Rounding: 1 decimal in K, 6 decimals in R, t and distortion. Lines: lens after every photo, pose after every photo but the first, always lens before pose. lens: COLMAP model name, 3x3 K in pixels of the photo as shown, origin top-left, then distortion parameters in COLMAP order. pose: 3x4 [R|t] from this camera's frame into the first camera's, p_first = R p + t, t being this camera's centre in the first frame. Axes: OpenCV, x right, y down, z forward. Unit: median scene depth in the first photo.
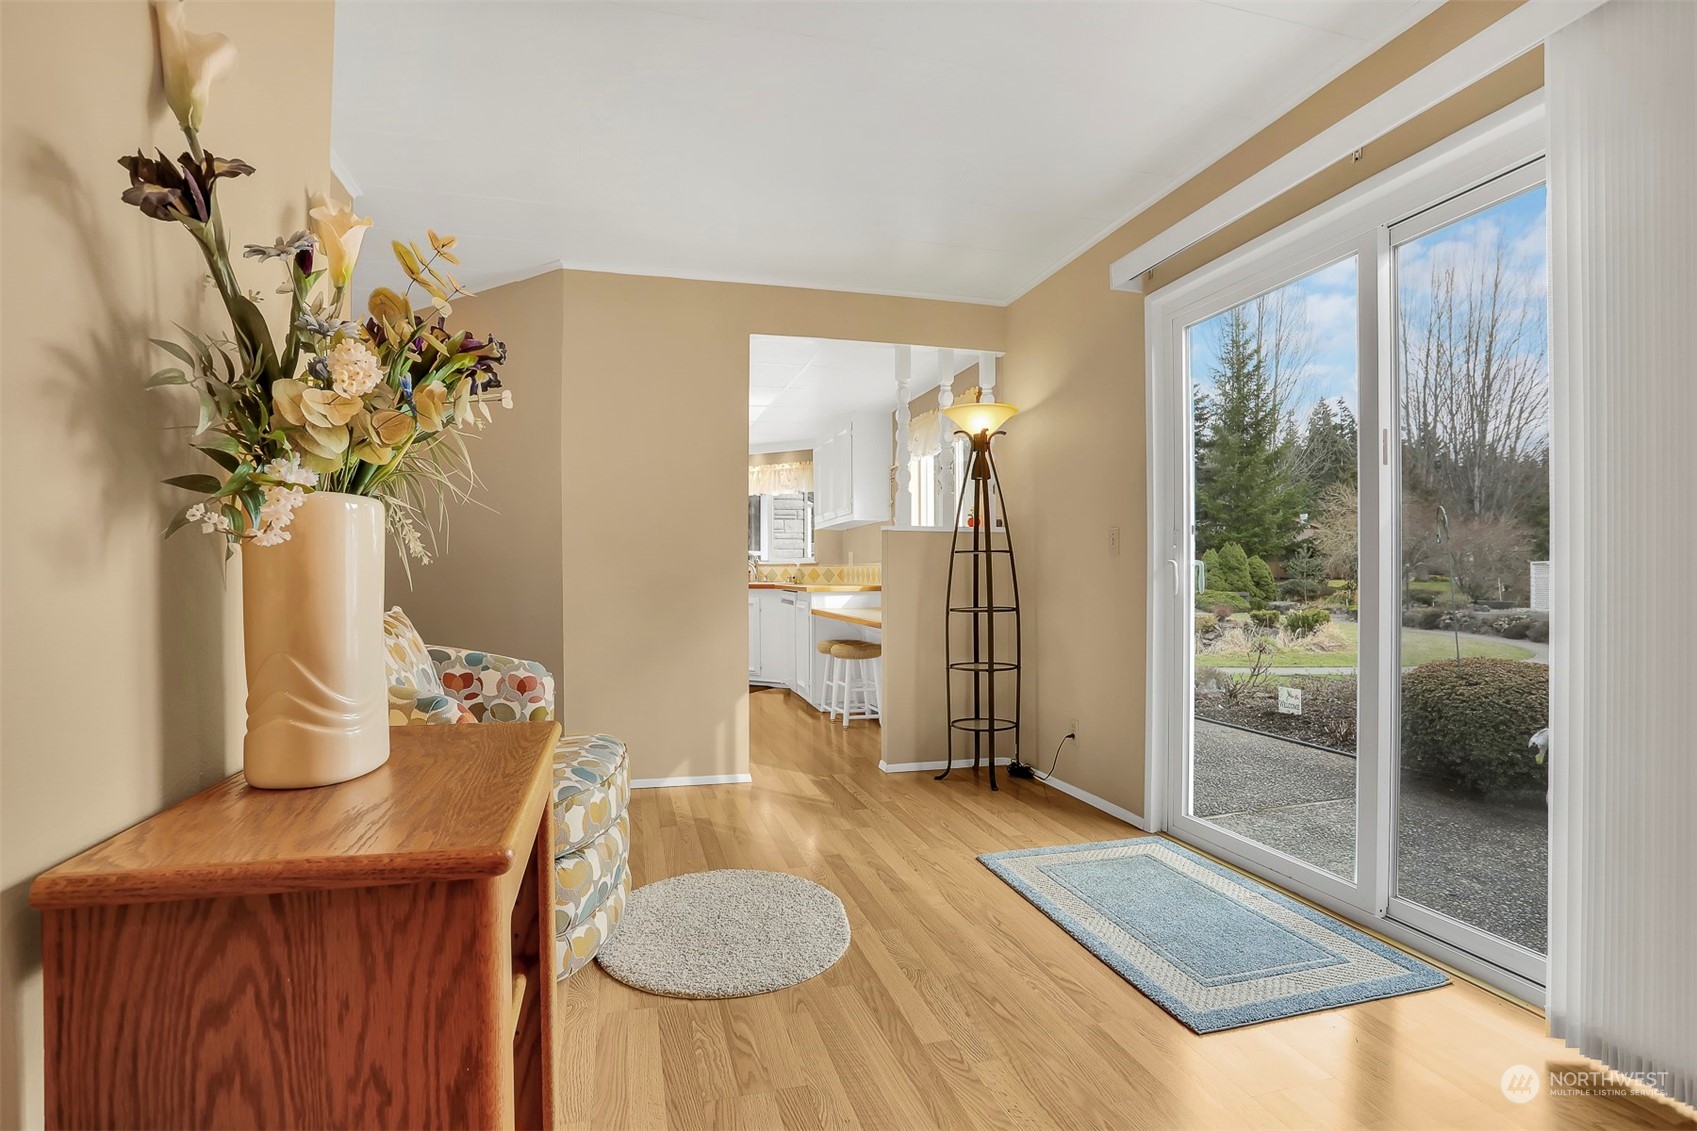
lens RADIAL K [[869.0, 0, 831.1], [0, 869.0, 579.1], [0, 0, 1]] dist [-0.056280, 0.017918]
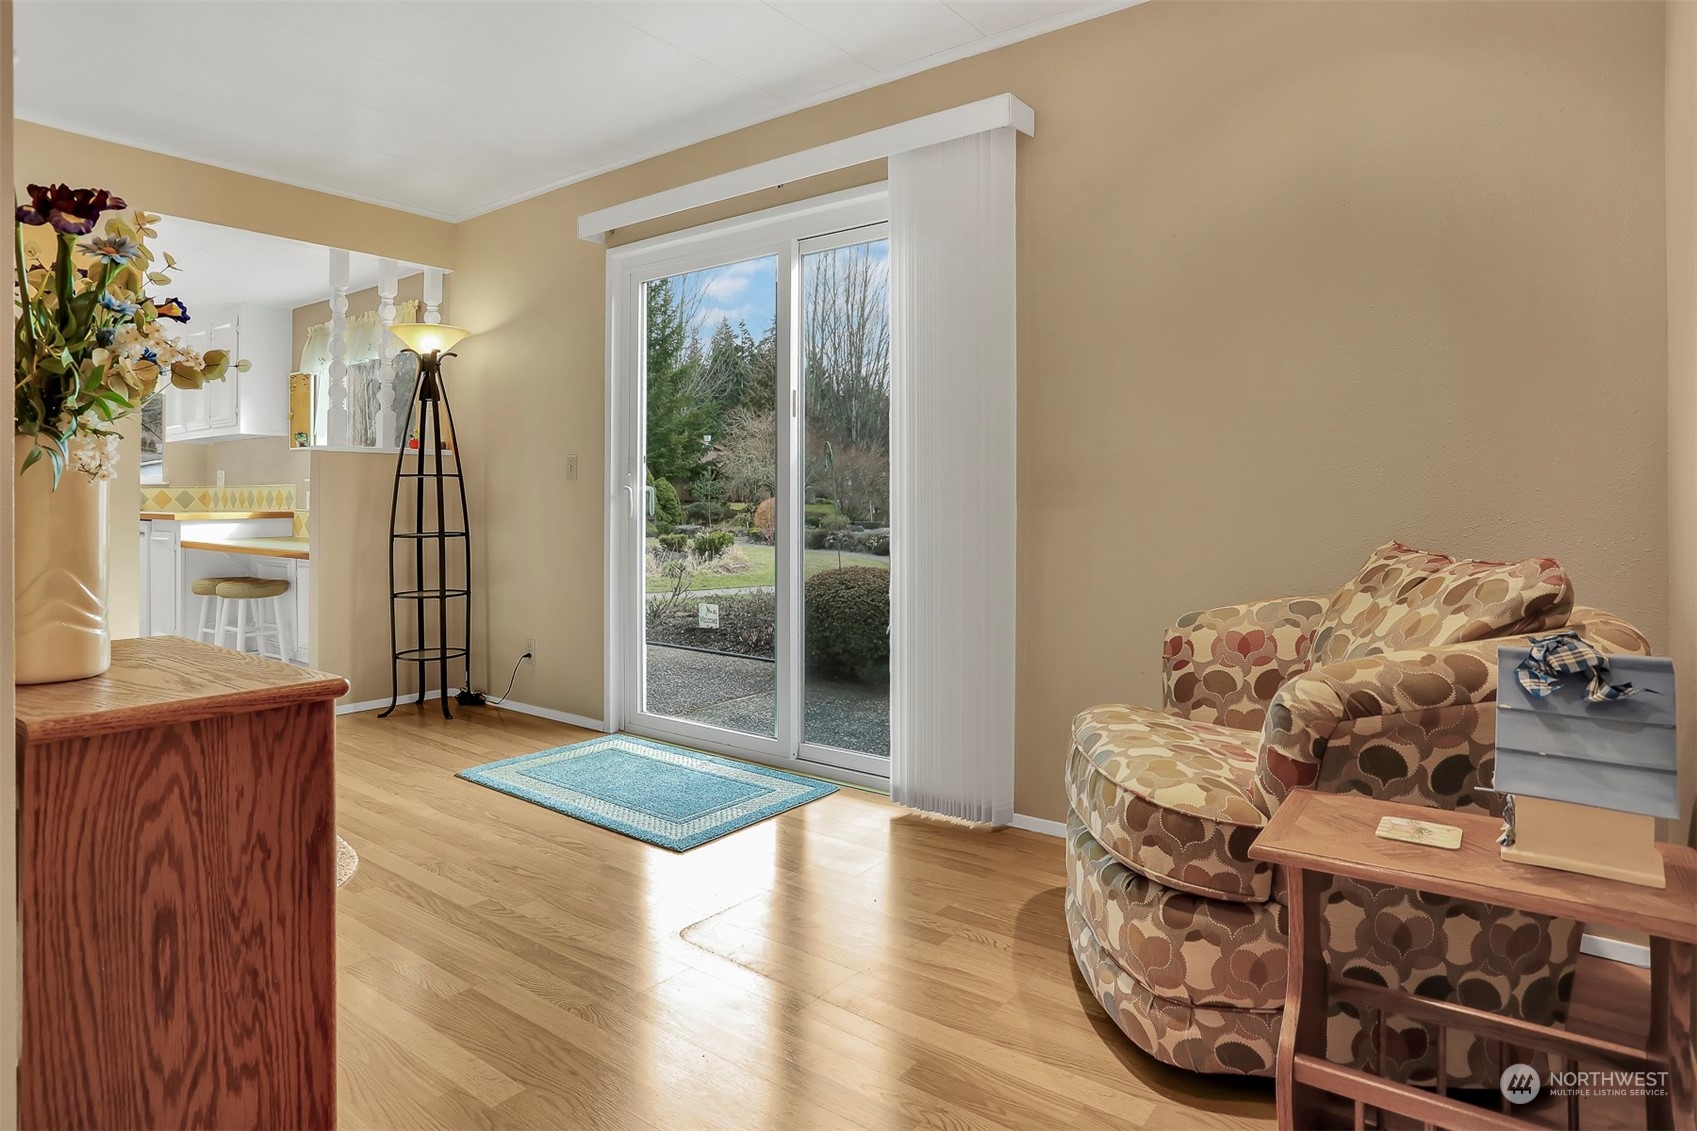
lens RADIAL K [[1018.2, 0, 839.4], [0, 1018.2, 474.5], [0, 0, 1]] dist [0.007219, 0.001326]
pose [[0.803518, 0.014024, 0.595116, -0.138849], [0.002206, 0.999645, -0.026535, -0.001228], [-0.595277, 0.022634, 0.803202, -0.186228]]
